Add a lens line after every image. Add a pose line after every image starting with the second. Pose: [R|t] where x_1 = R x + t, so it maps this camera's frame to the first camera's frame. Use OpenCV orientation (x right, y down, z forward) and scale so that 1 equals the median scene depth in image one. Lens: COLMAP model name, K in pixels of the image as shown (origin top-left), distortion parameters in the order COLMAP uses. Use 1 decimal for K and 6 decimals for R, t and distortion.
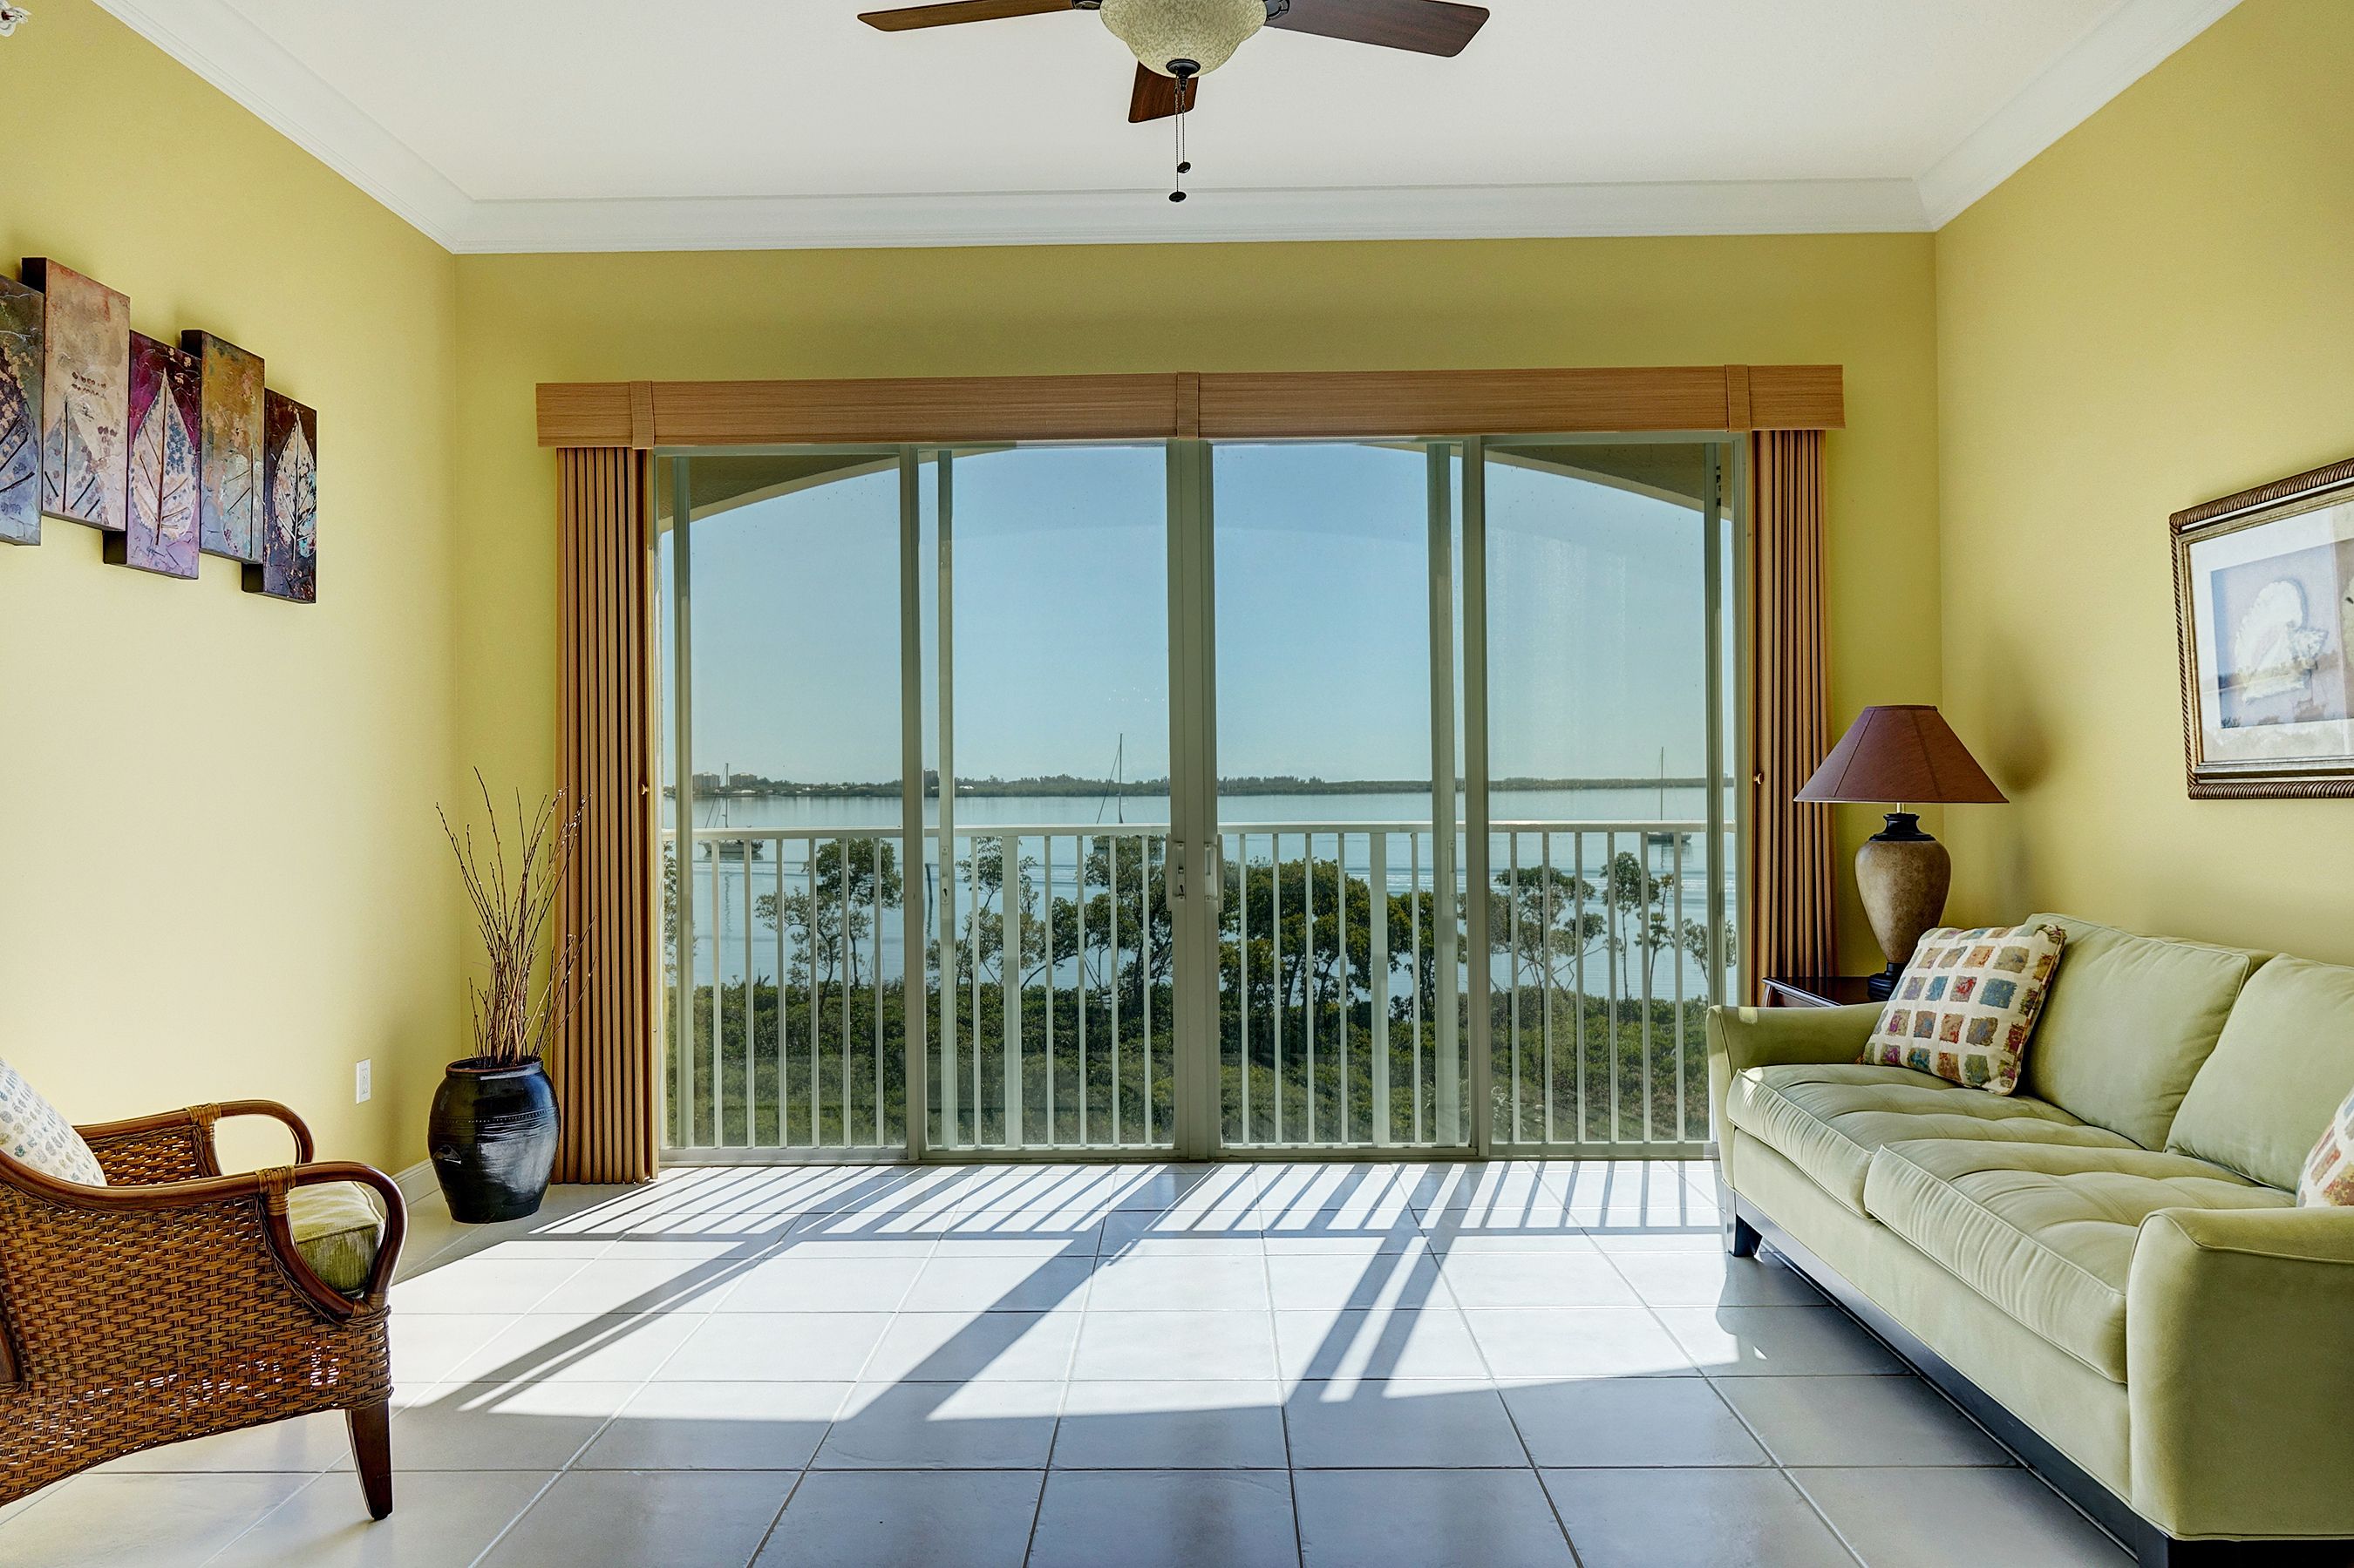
lens RADIAL K [[1636.3, 0, 1176.5], [0, 1636.3, 770.4], [0, 0, 1]] dist [0.003709, 0.001086]
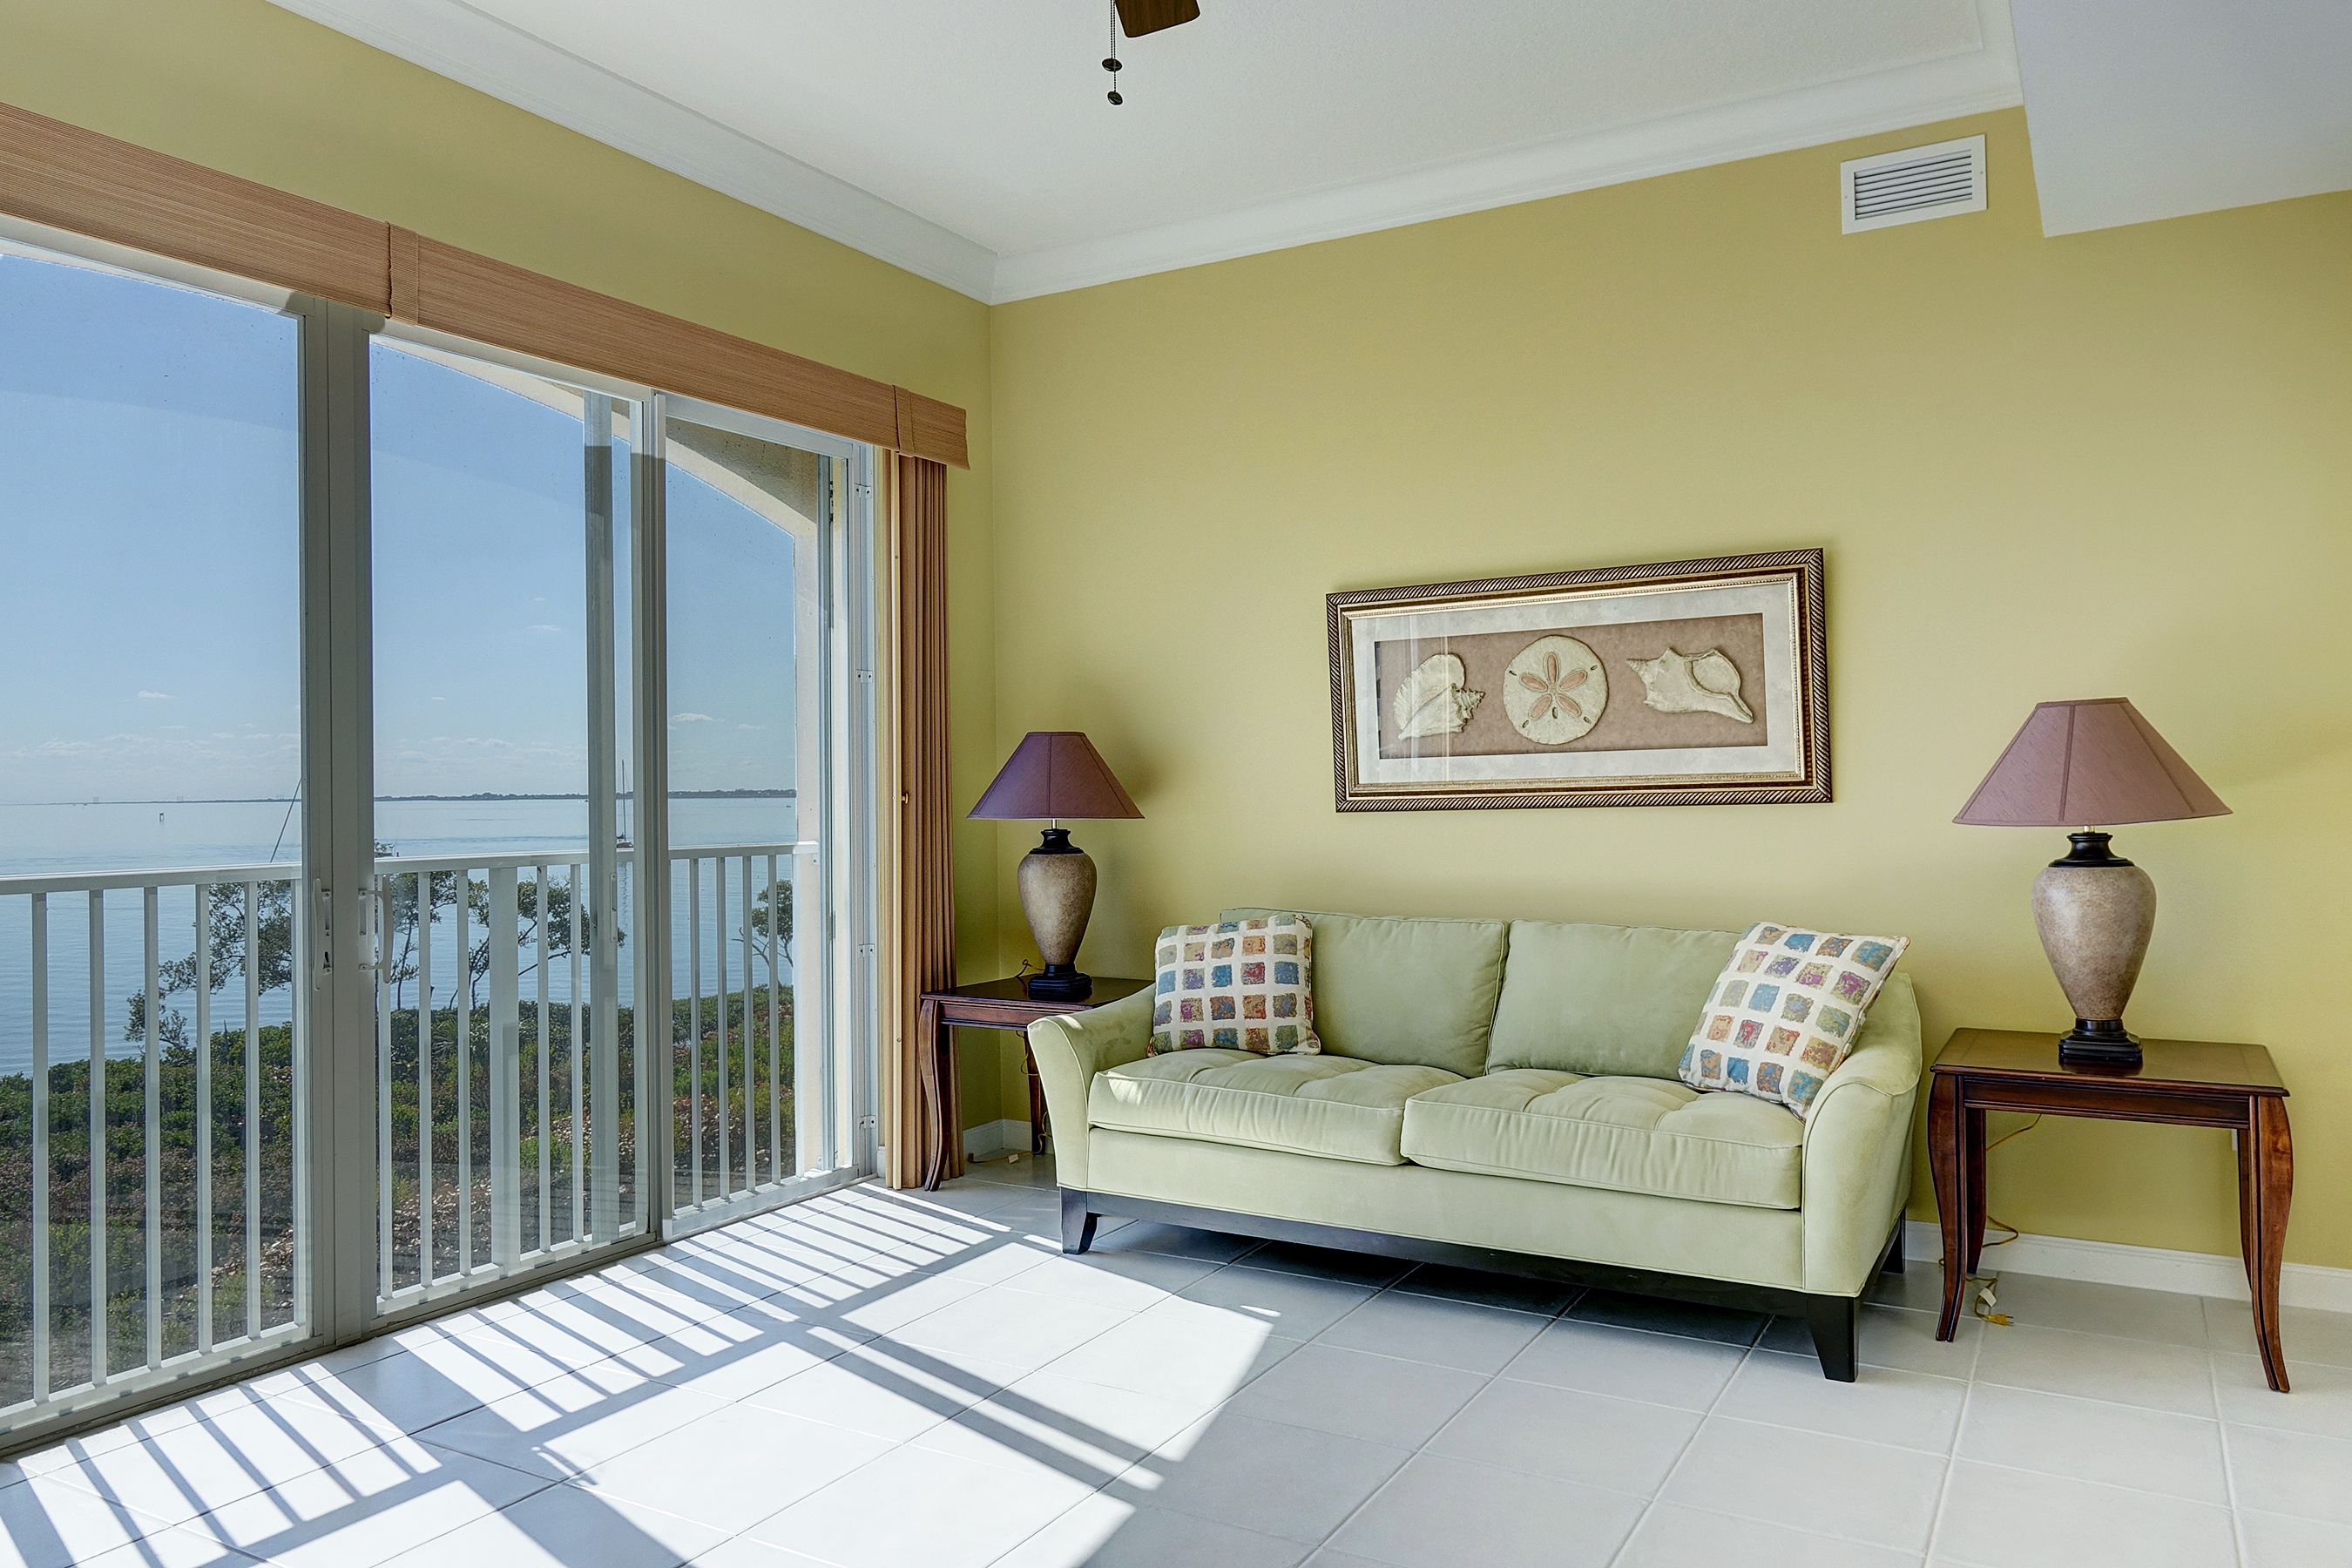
lens RADIAL K [[1635.2, 0, 1175.5], [0, 1635.2, 770.4], [0, 0, 1]] dist [0.003709, 0.001086]
pose [[0.477364, 0.018778, 0.878505, -0.517808], [-0.003157, 0.999802, -0.019655, 0.008713], [-0.878700, 0.006609, 0.477329, 0.422224]]
